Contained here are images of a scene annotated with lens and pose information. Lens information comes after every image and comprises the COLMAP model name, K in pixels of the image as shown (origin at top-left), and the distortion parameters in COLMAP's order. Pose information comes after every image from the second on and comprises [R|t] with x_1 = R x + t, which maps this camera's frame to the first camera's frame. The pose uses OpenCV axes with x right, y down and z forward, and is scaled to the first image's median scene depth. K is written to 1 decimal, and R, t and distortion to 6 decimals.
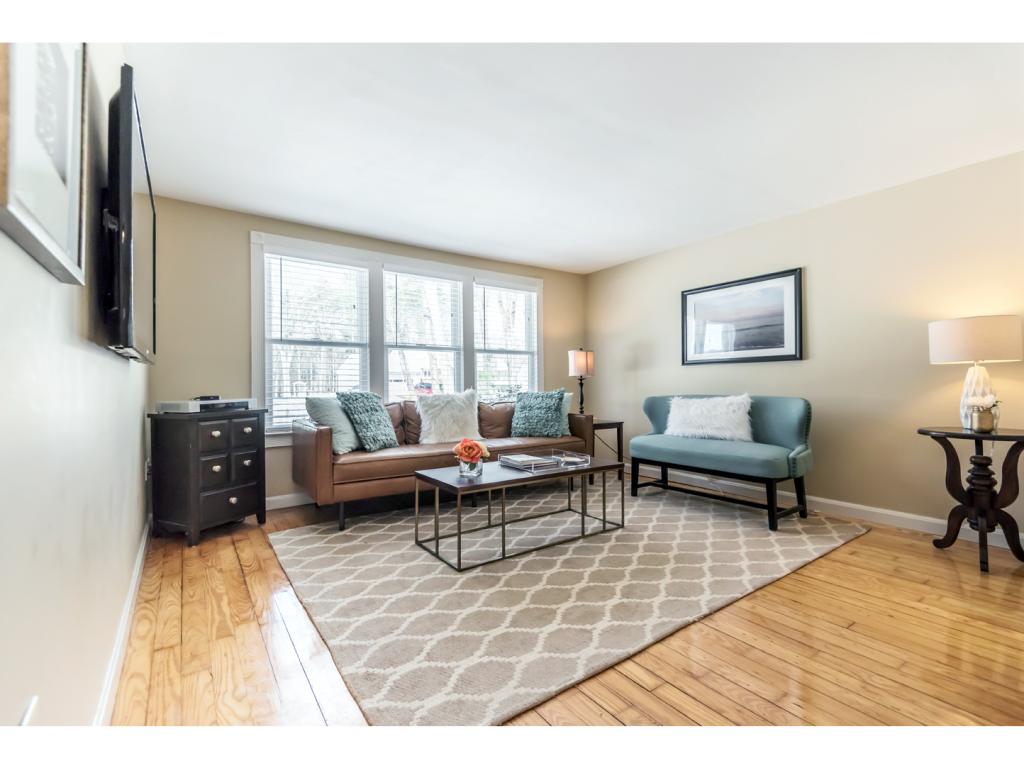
lens RADIAL K [[470.3, 0, 512.0], [0, 470.3, 383.0], [0, 0, 1]] dist [0.001191, -0.001684]
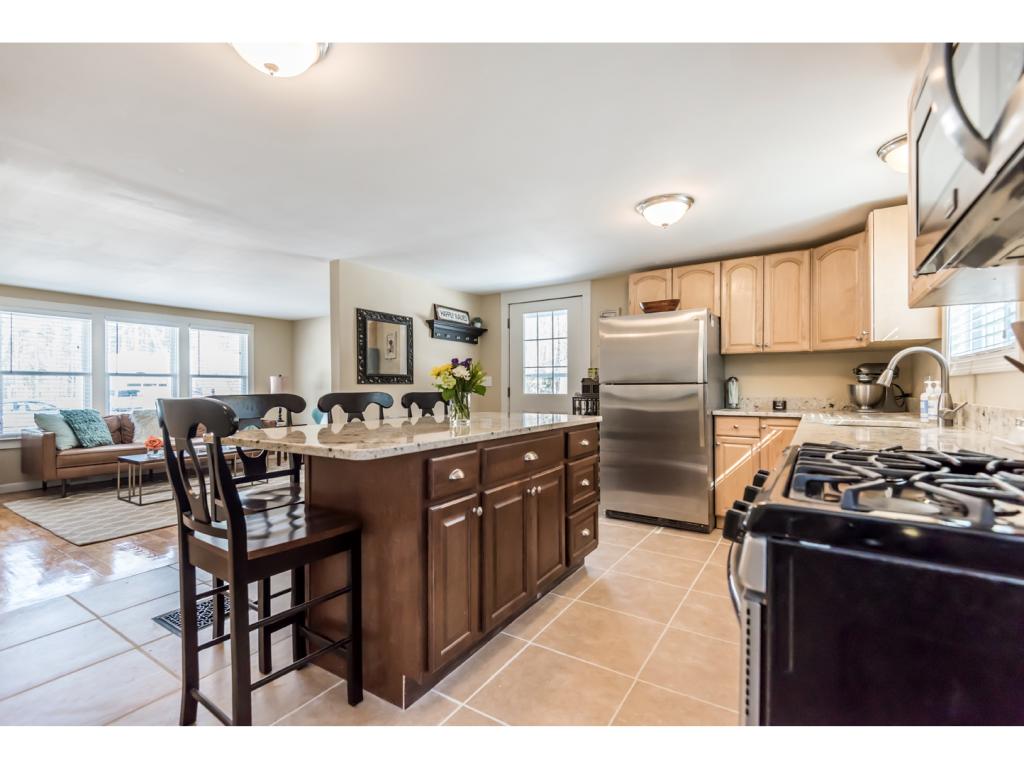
lens RADIAL K [[470.3, 0, 504.9], [0, 470.3, 395.2], [0, 0, 1]] dist [0.001191, -0.001684]
pose [[0.931178, 0.004671, 0.364535, 0.425551], [-0.010320, 0.999855, 0.013550, -0.065031], [-0.364419, -0.016379, 0.931091, -0.968759]]
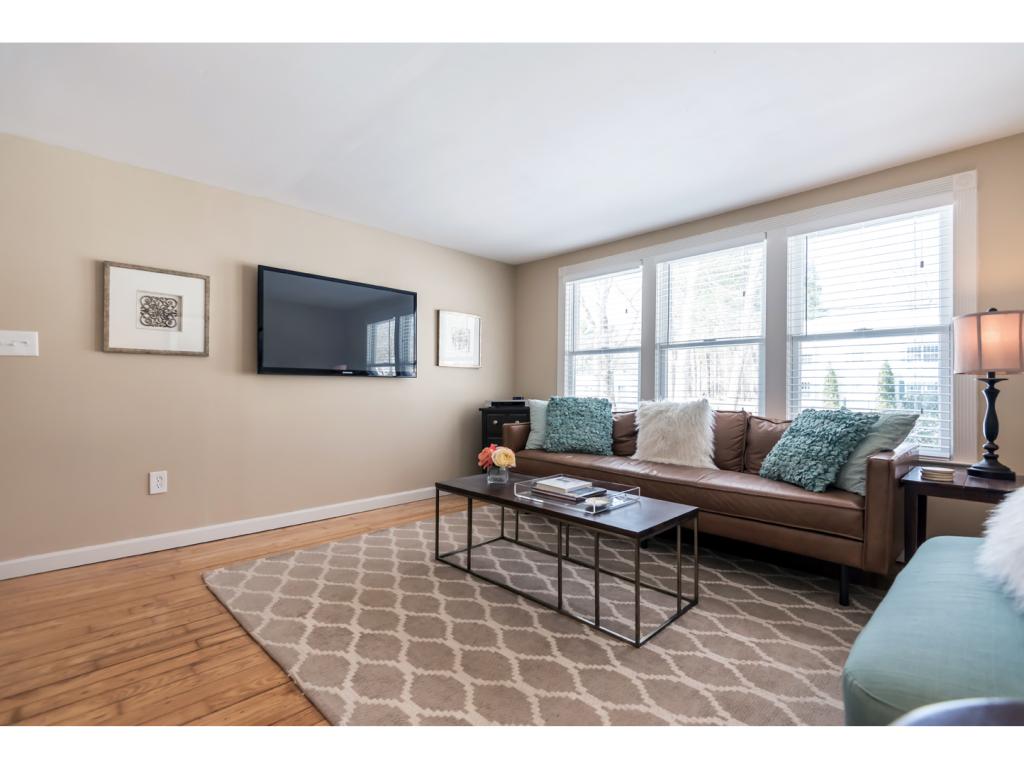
lens RADIAL K [[470.3, 0, 511.0], [0, 470.3, 384.6], [0, 0, 1]] dist [0.001191, -0.001684]
pose [[0.164532, 0.001522, -0.986371, 0.755695], [-0.000770, 0.999999, 0.001414, -0.011221], [0.986371, 0.000527, 0.164533, 0.736316]]
